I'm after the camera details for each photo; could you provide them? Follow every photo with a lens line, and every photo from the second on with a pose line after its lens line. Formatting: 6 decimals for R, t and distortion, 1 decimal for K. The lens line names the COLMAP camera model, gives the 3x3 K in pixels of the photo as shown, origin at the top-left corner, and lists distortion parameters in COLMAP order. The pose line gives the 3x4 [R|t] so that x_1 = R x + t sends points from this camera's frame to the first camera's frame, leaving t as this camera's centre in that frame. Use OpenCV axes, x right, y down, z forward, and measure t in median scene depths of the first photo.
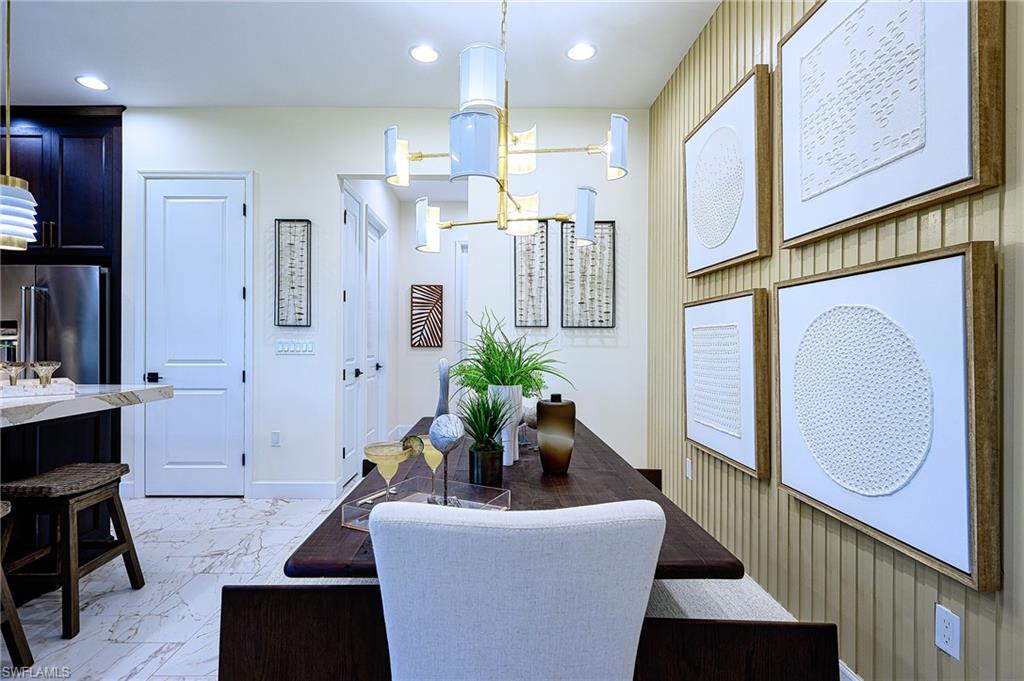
lens RADIAL K [[500.1, 0, 497.1], [0, 500.1, 341.5], [0, 0, 1]] dist [0.001094, 0.001207]
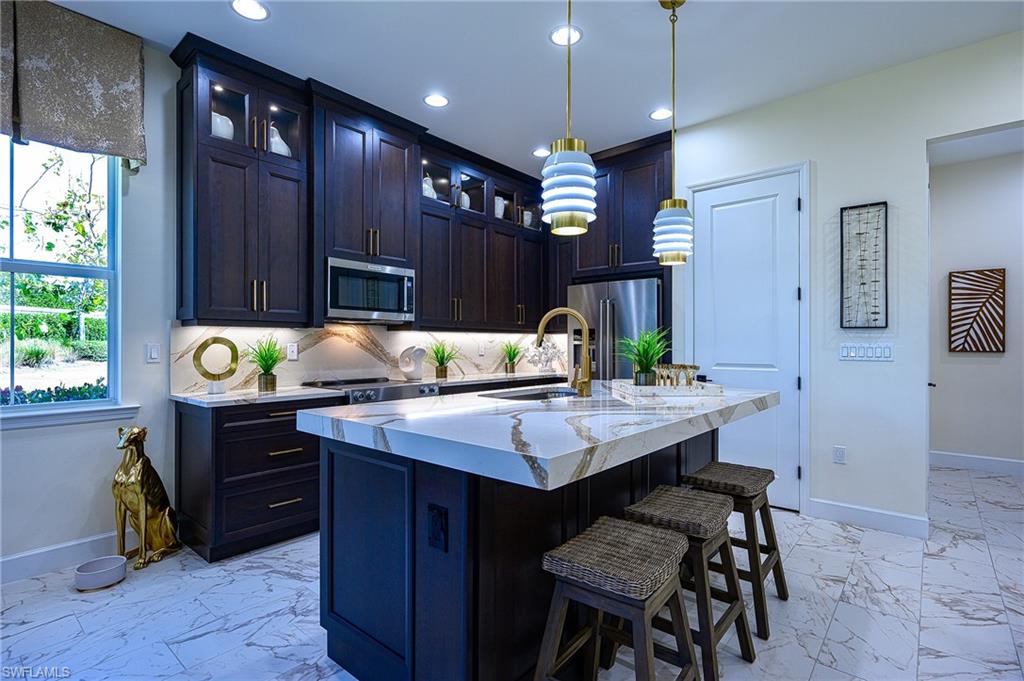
lens RADIAL K [[496.0, 0, 511.2], [0, 496.0, 342.4], [0, 0, 1]] dist [-0.004601, 0.001139]
pose [[0.758409, -0.004315, -0.651764, -0.314443], [0.001604, 0.999987, -0.004754, -0.002471], [0.651777, 0.002560, 0.758407, -0.049362]]
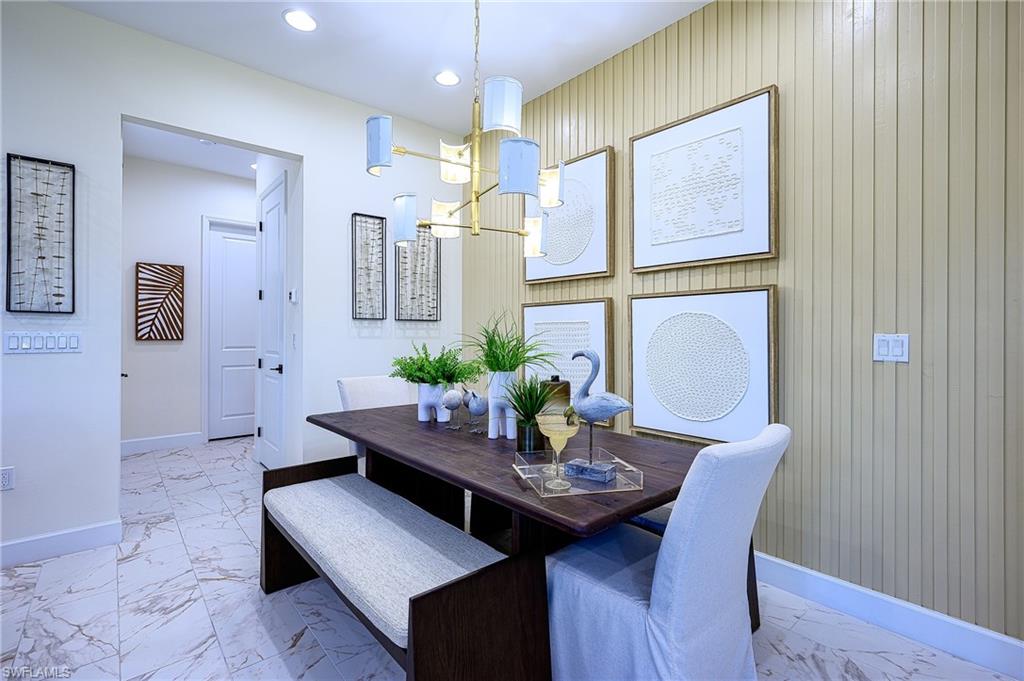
lens RADIAL K [[471.3, 0, 515.0], [0, 471.3, 332.2], [0, 0, 1]] dist [-0.003429, 0.002723]
pose [[0.760577, -0.000847, 0.649247, -0.334955], [0.001252, 0.999999, -0.000163, -0.002364], [-0.649246, 0.000937, 0.760578, 0.071424]]
